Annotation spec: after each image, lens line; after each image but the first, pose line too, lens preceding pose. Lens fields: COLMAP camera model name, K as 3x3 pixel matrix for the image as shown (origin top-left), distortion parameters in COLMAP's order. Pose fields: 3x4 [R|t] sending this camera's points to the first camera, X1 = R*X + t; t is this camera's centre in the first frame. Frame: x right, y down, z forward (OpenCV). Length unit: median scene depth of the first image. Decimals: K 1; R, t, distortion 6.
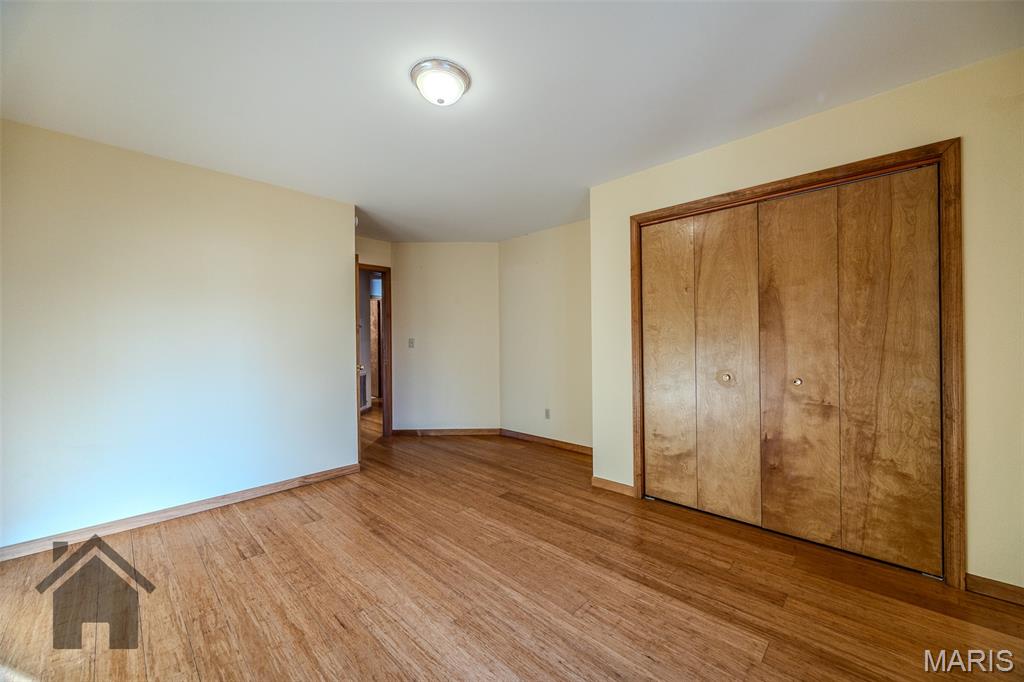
lens RADIAL K [[388.6, 0, 514.4], [0, 388.6, 339.9], [0, 0, 1]] dist [0.007415, -0.003704]
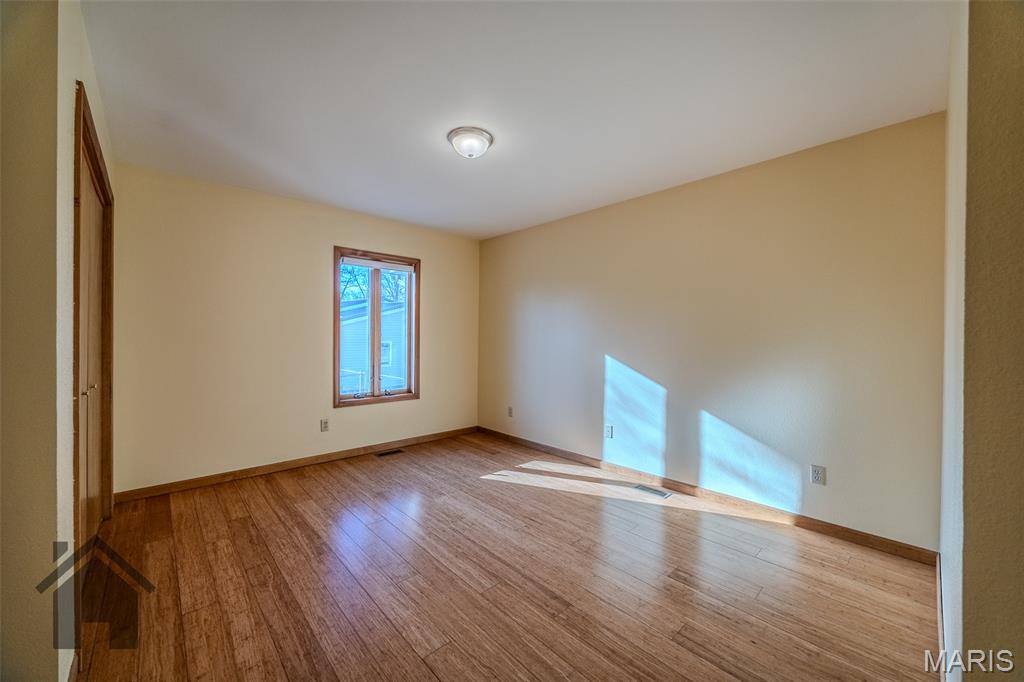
lens RADIAL K [[388.6, 0, 514.4], [0, 388.6, 339.9], [0, 0, 1]] dist [0.007415, -0.003704]
pose [[-0.998413, 0.007372, 0.055838, -0.361188], [0.007790, 0.999943, 0.007273, -0.006731], [-0.055781, 0.007697, -0.998413, 2.017393]]
